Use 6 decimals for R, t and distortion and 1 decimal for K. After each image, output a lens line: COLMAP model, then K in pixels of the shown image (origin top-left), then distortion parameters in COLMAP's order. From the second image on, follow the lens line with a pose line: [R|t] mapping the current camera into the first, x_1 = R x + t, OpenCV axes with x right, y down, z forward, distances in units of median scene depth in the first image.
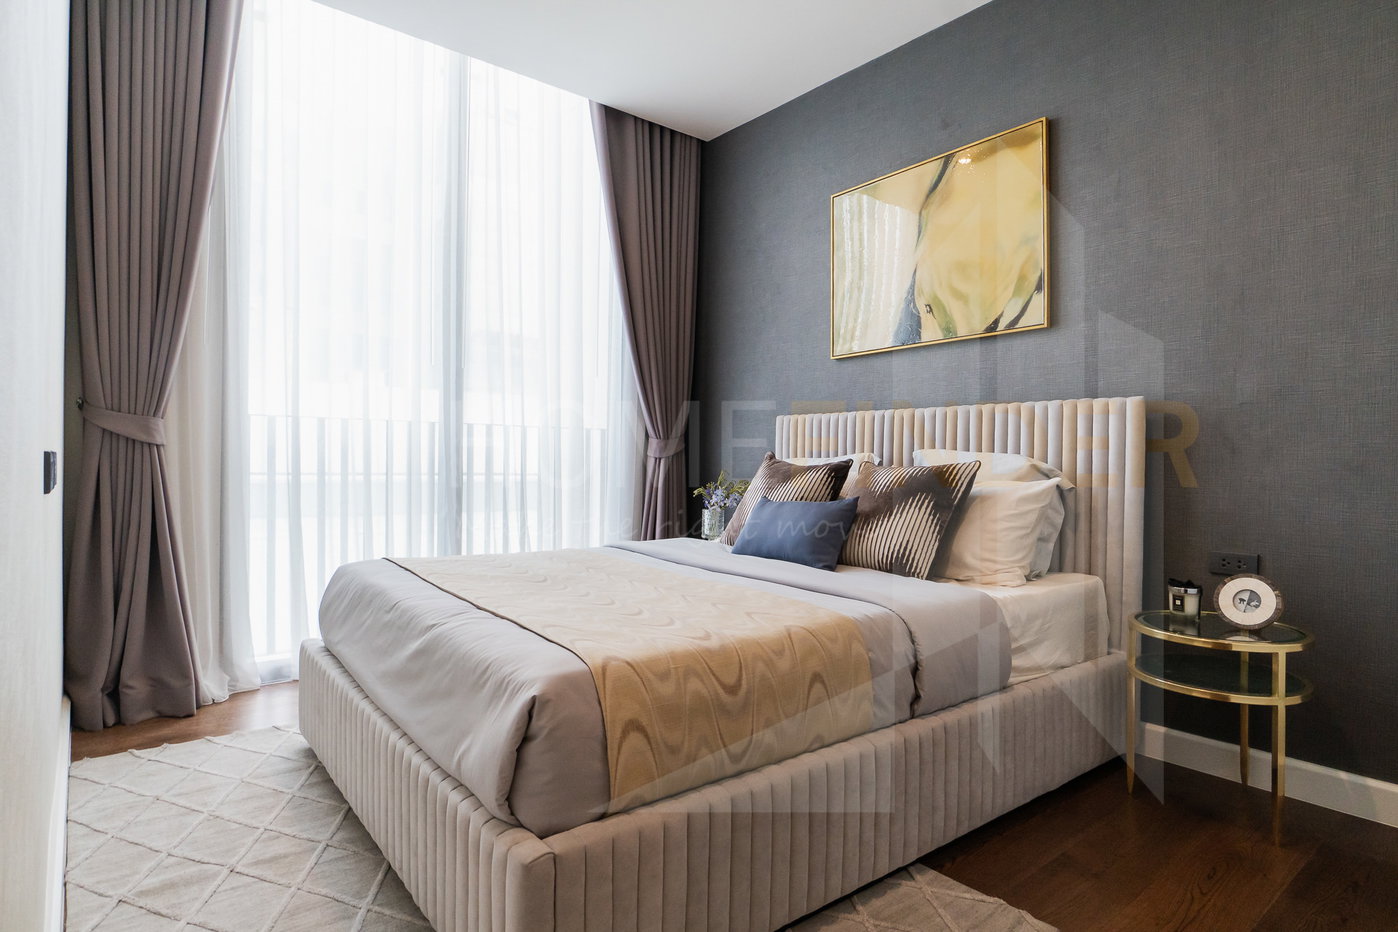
lens RADIAL K [[759.9, 0, 696.8], [0, 759.9, 466.6], [0, 0, 1]] dist [-0.004154, -0.000136]
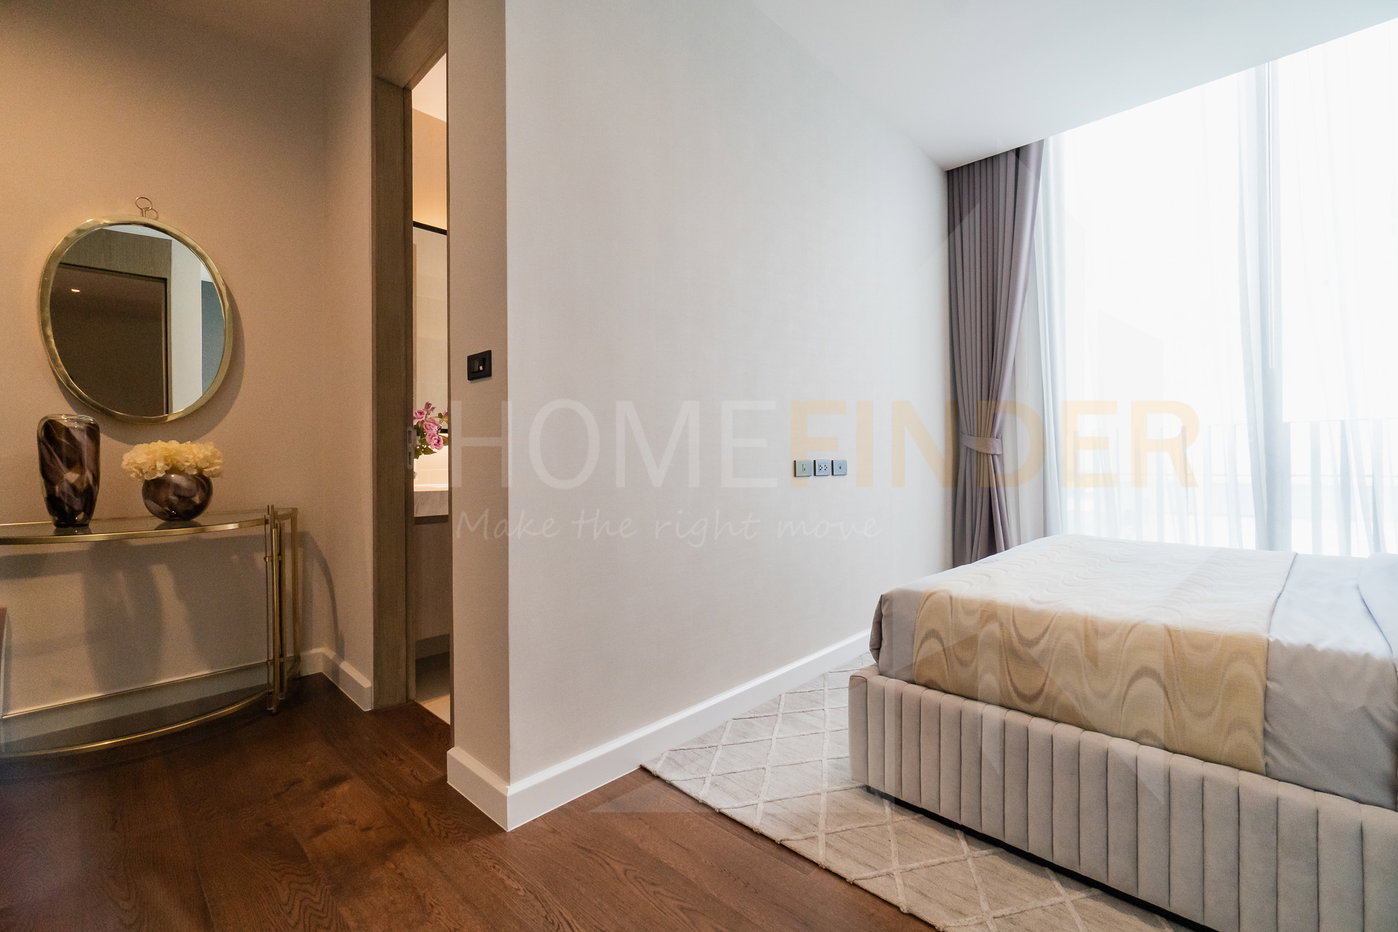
lens RADIAL K [[613.9, 0, 695.9], [0, 613.9, 464.7], [0, 0, 1]] dist [0.002100, 0.000096]
pose [[0.132441, -0.006874, -0.991167, 0.968032], [-0.002234, 0.999971, -0.007233, 0.008391], [0.991188, 0.003172, 0.132422, 0.319632]]
